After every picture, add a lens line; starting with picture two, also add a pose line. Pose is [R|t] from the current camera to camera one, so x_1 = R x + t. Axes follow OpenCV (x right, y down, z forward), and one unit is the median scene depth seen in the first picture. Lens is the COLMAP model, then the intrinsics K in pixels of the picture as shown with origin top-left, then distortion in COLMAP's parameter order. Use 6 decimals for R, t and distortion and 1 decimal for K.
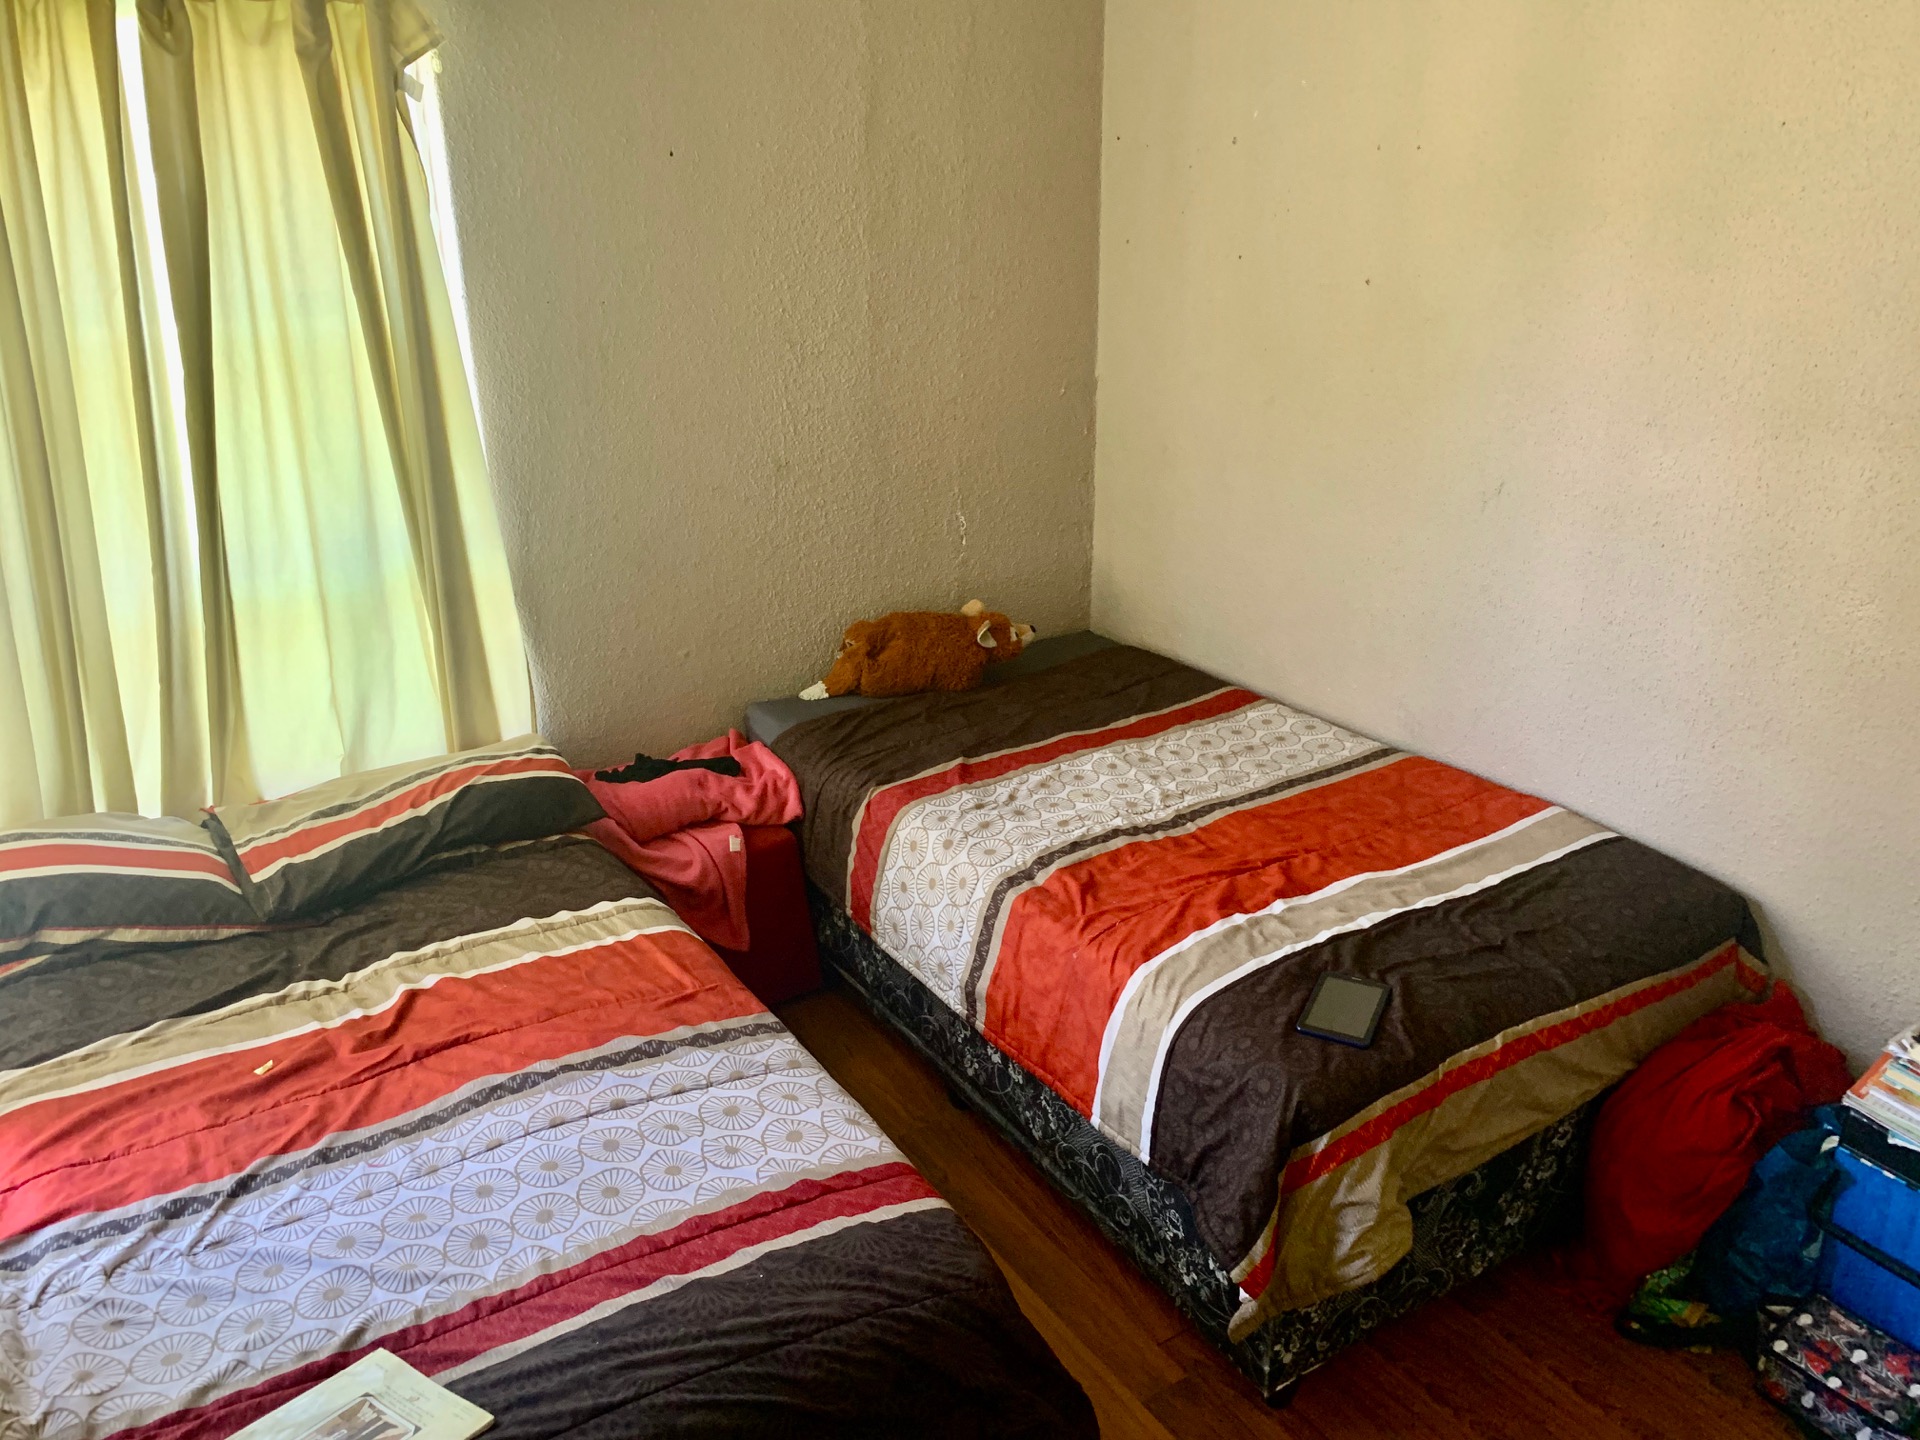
lens RADIAL K [[1476.0, 0, 960.0], [0, 1476.0, 720.0], [0, 0, 1]] dist [0.094327, -0.171159]
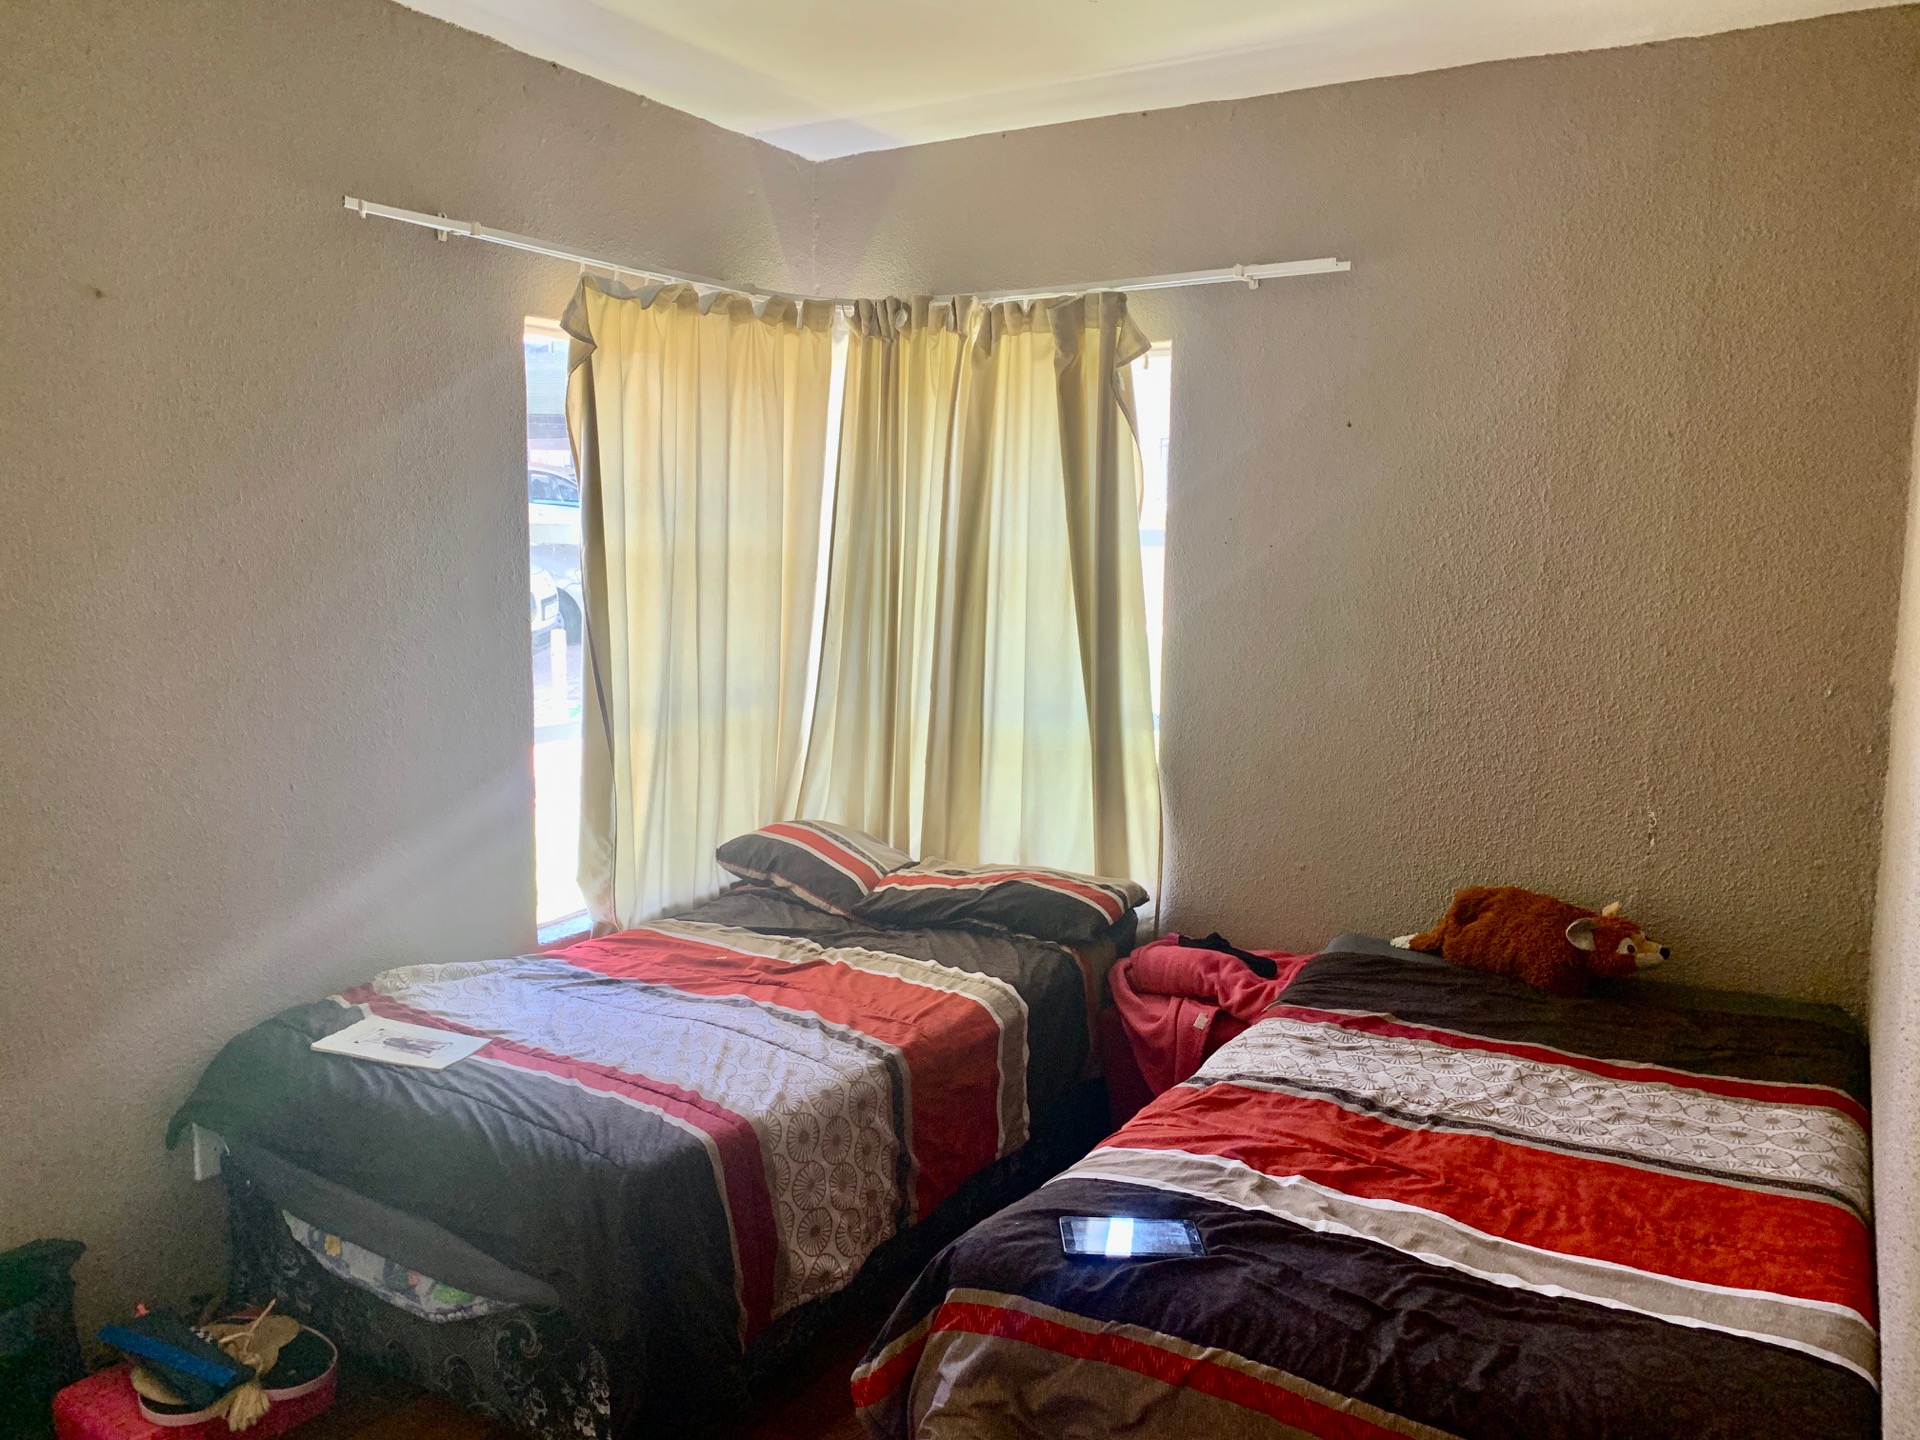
lens RADIAL K [[1454.5, 0, 964.8], [0, 1454.5, 721.0], [0, 0, 1]] dist [0.058218, -0.084910]
pose [[0.441781, 0.123971, -0.888516, 0.716642], [-0.342214, 0.938806, -0.039165, -0.020735], [0.829289, 0.321365, 0.457171, 0.318610]]
